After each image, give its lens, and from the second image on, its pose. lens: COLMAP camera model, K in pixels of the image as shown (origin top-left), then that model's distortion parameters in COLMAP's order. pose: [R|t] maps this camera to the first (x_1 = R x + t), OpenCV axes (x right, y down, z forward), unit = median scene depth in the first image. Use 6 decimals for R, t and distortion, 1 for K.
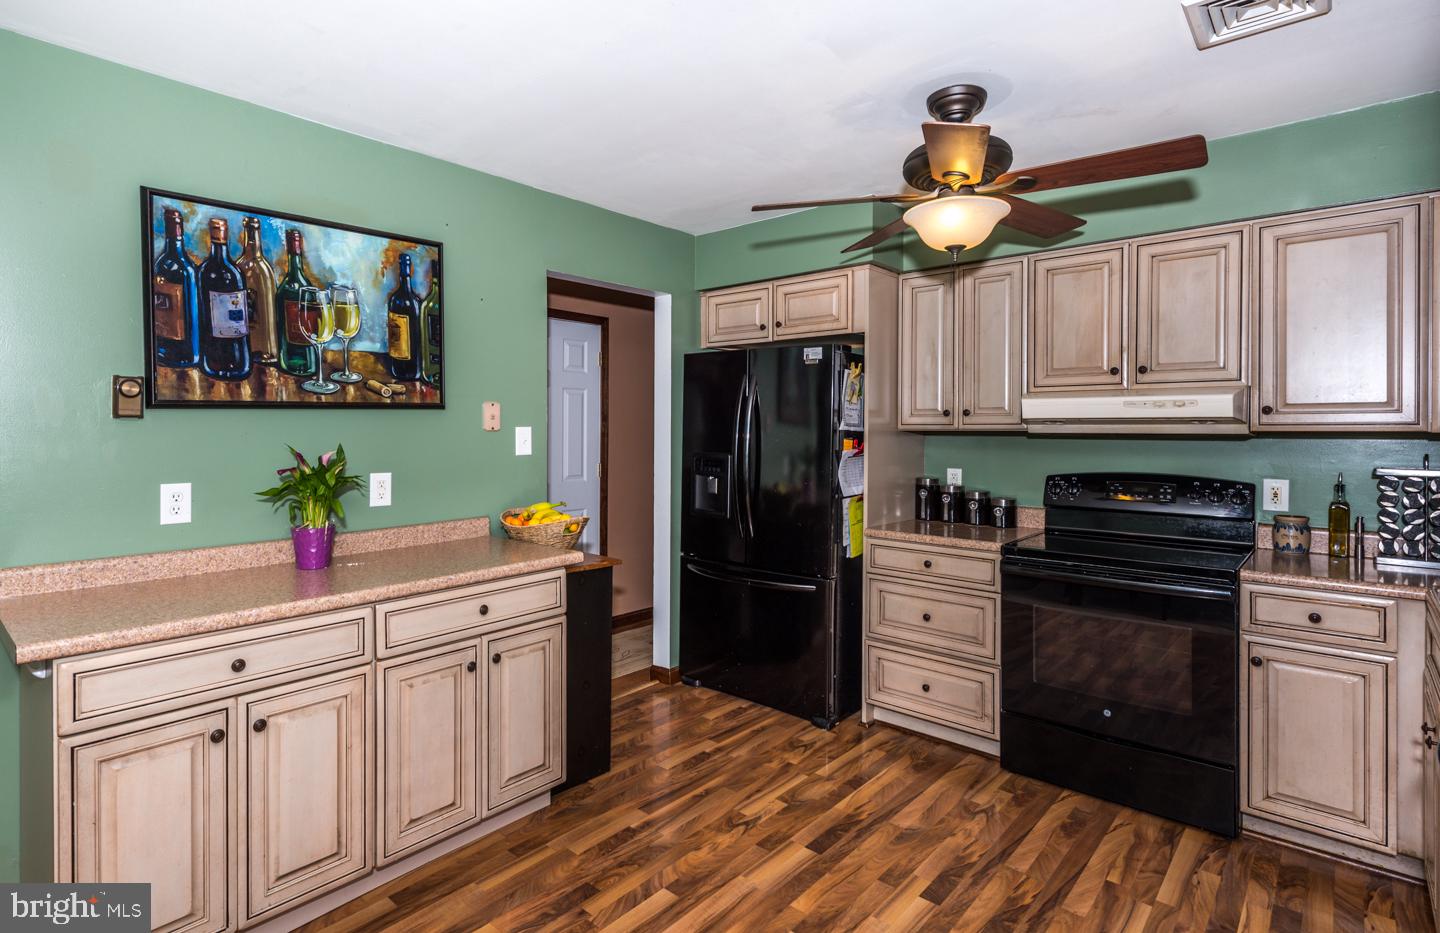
lens RADIAL K [[721.3, 0, 687.0], [0, 721.3, 434.3], [0, 0, 1]] dist [-0.004490, -0.001170]
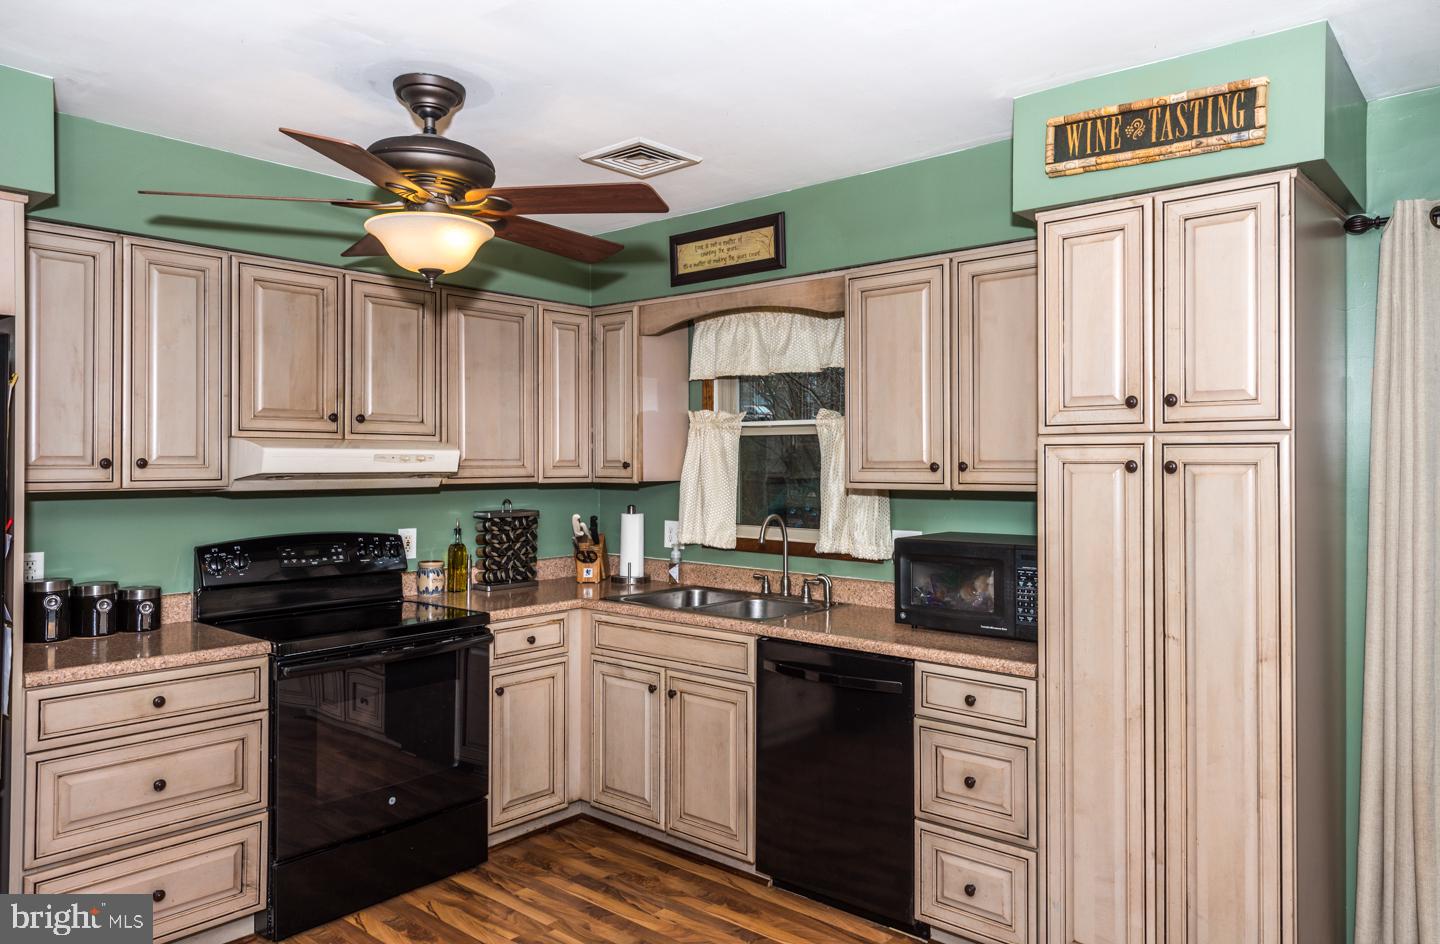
lens RADIAL K [[979.1, 0, 721.5], [0, 979.1, 463.3], [0, 0, 1]] dist [0.010301, 0.002274]
pose [[-0.032872, -0.006038, 0.999441, -0.663173], [0.004889, 0.999969, 0.006202, -0.041709], [-0.999448, 0.005090, -0.032842, 0.630623]]
